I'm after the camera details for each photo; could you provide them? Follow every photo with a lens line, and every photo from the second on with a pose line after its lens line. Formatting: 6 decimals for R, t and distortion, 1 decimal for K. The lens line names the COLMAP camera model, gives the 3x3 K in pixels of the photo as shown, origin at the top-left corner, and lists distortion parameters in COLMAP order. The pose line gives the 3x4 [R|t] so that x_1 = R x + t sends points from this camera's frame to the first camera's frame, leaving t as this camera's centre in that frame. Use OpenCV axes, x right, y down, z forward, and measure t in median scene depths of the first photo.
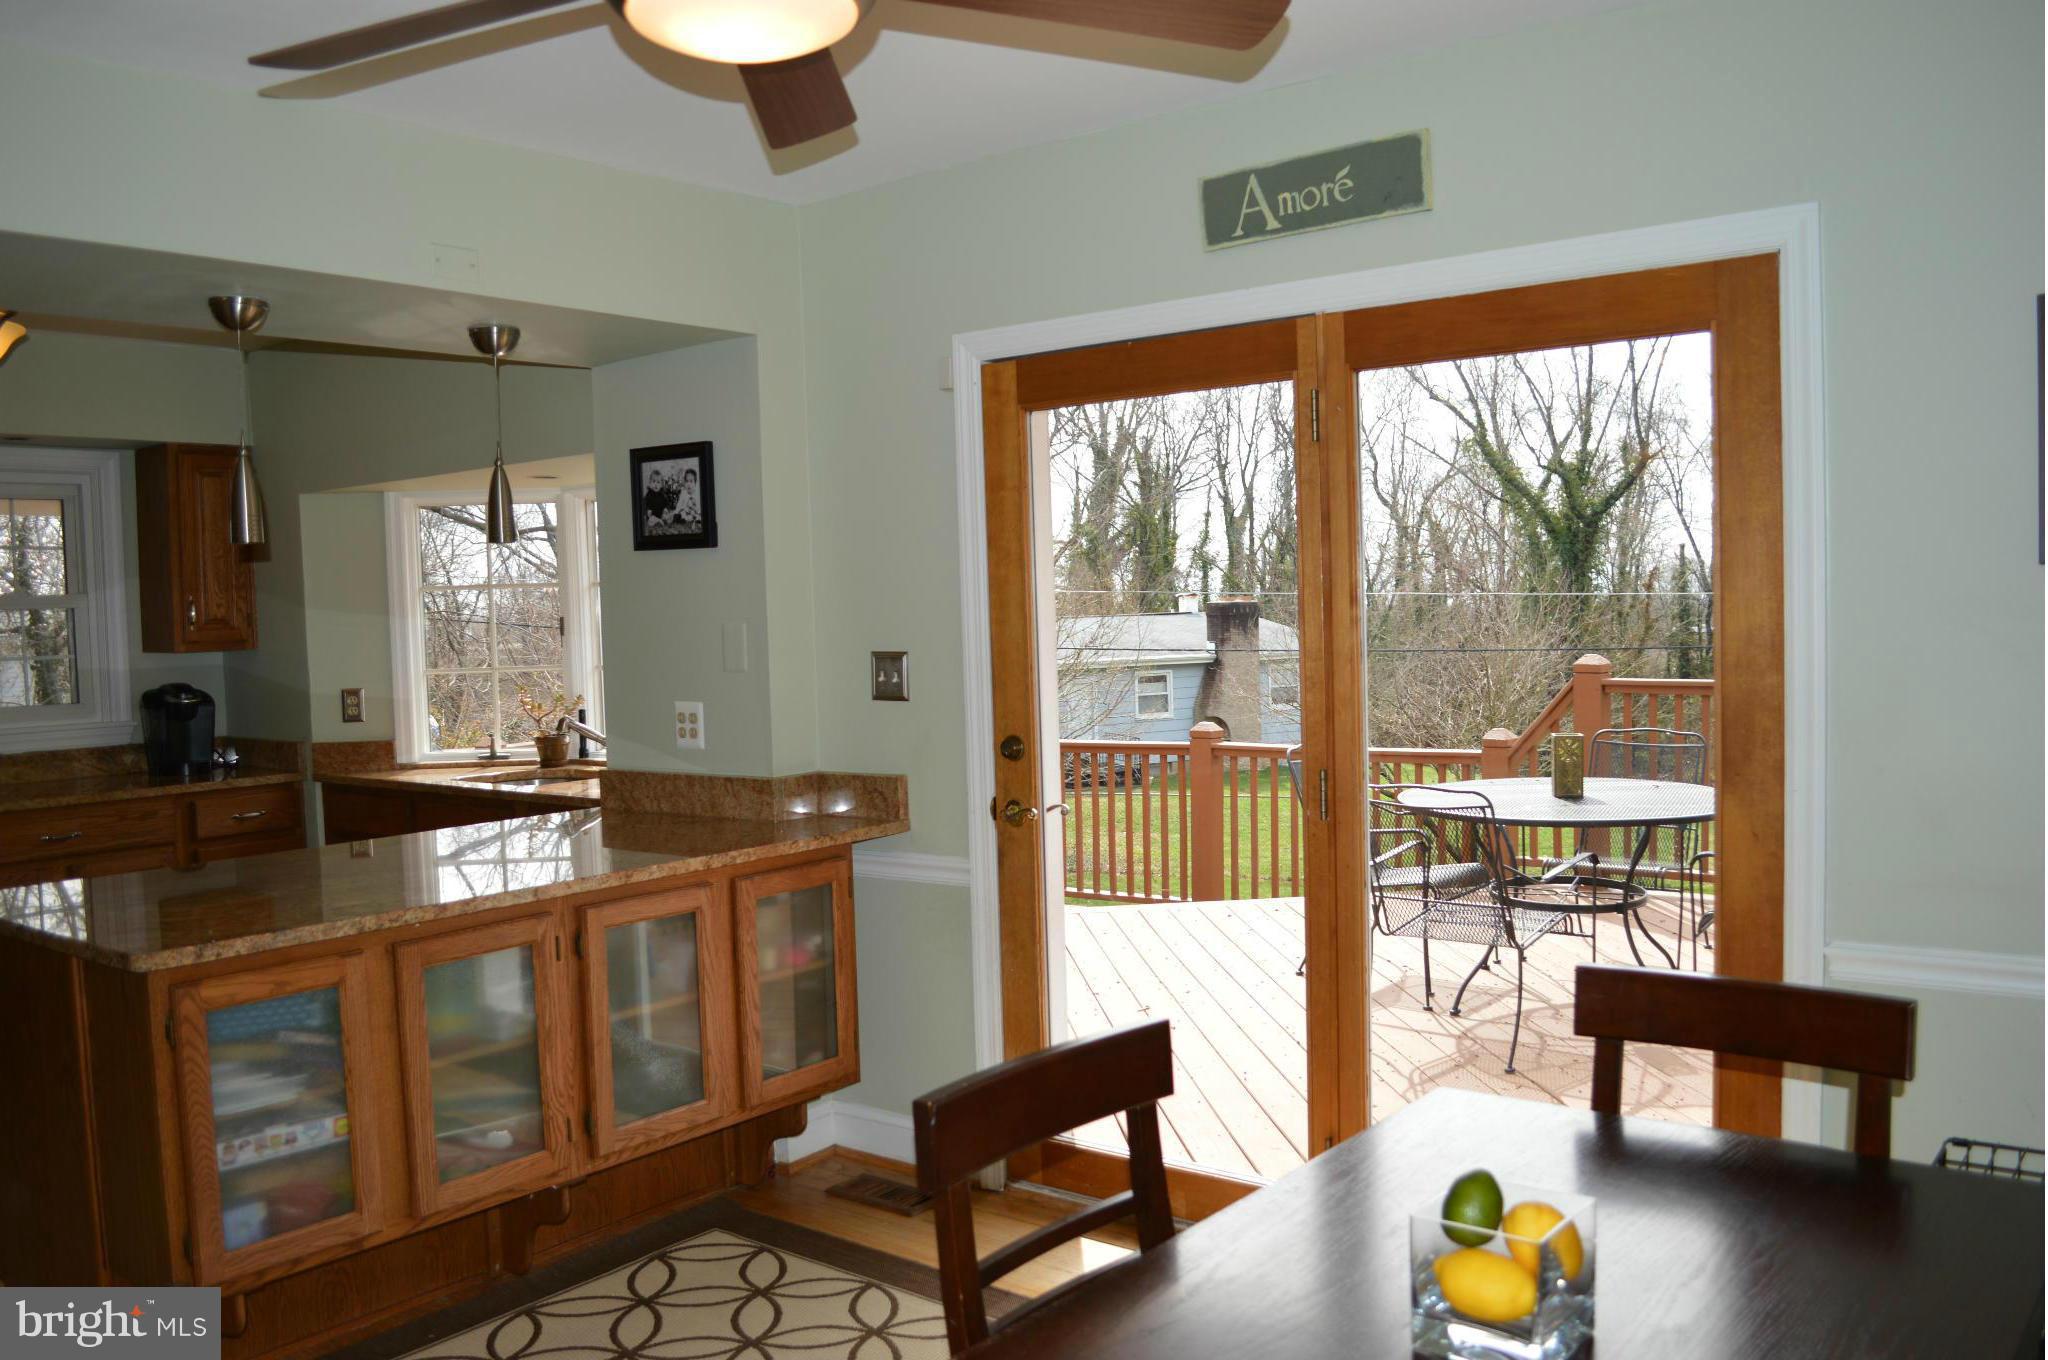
lens RADIAL K [[1658.6, 0, 1025.6], [0, 1658.6, 685.4], [0, 0, 1]] dist [-0.079802, 0.013752]
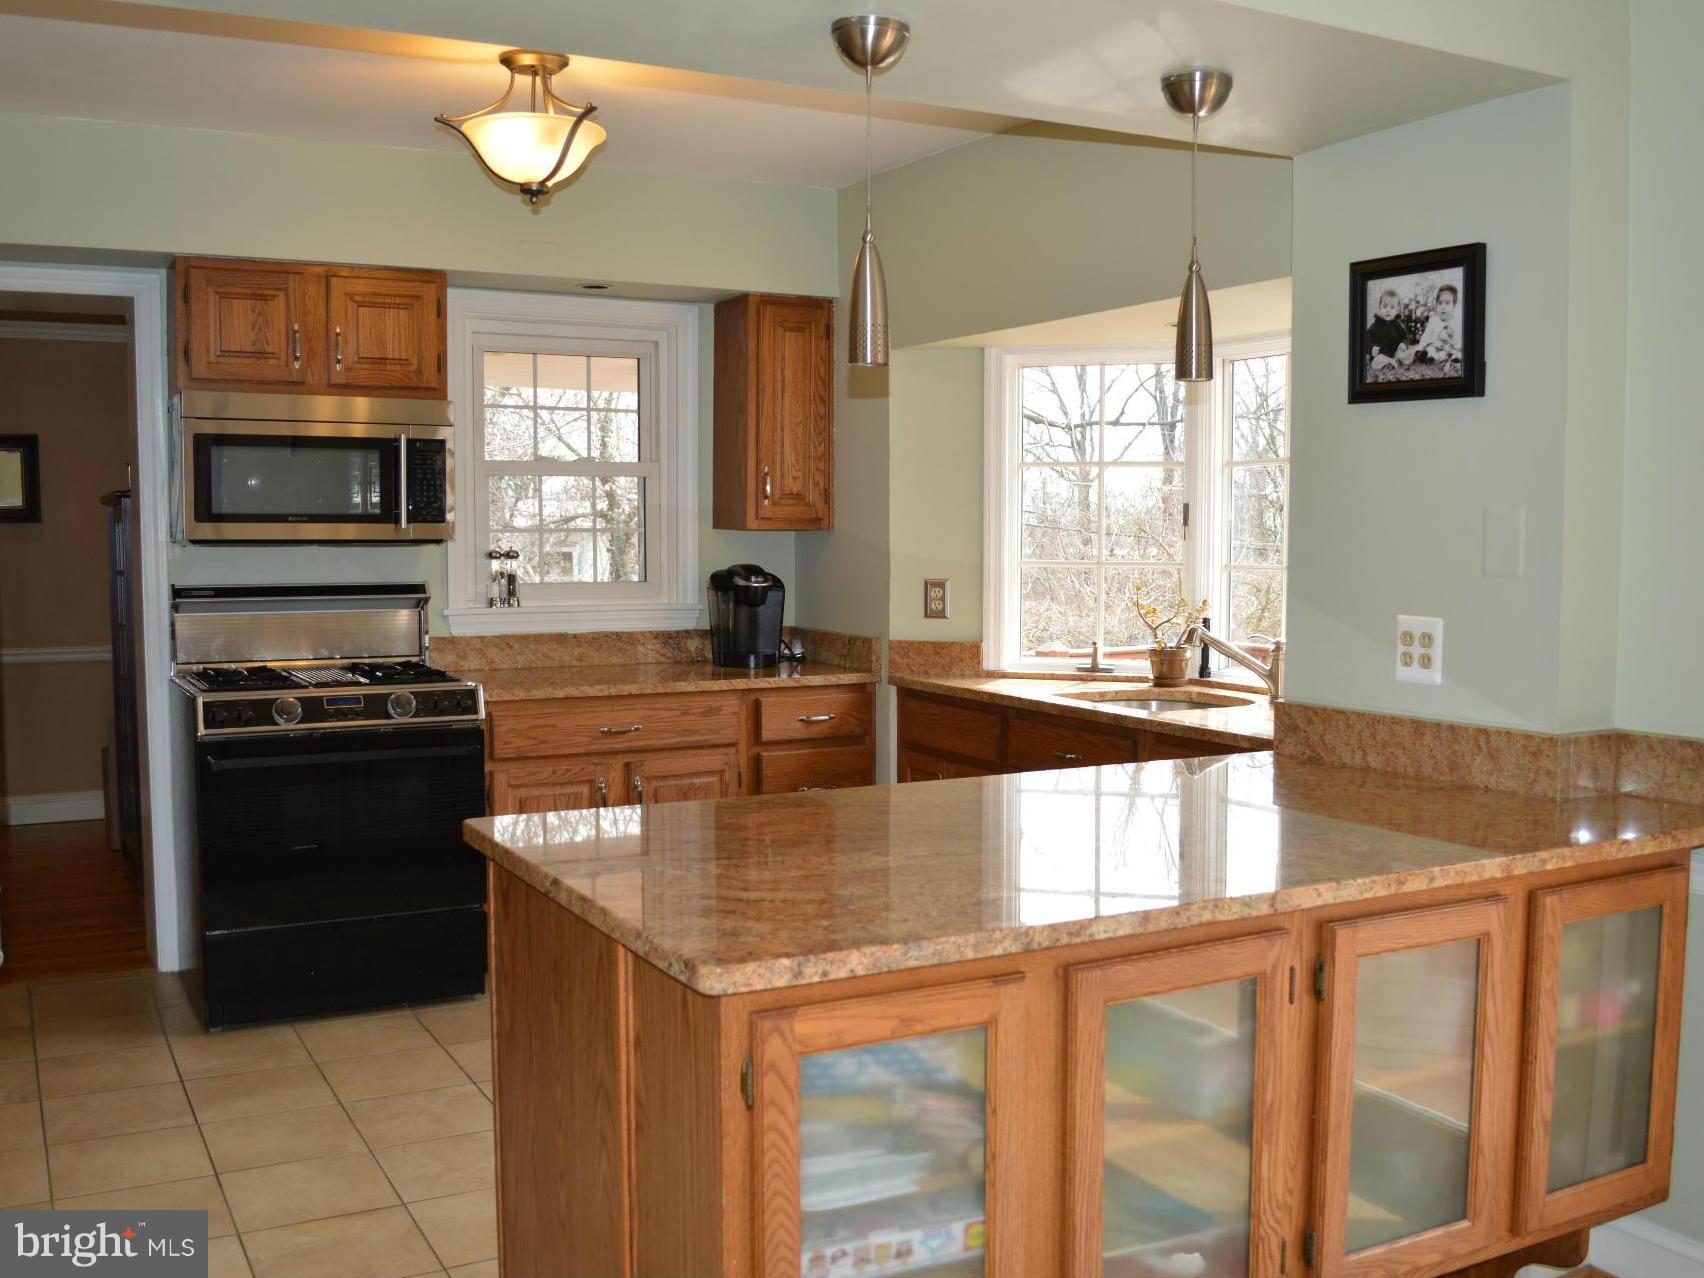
lens RADIAL K [[1705.7, 0, 853.2], [0, 1705.7, 641.4], [0, 0, 1]] dist [-0.003189, 0.000000]
pose [[0.916003, 0.059896, -0.396674, -0.095307], [-0.050093, 0.998130, 0.035038, 0.005339], [0.398031, -0.012224, 0.917291, 0.163368]]
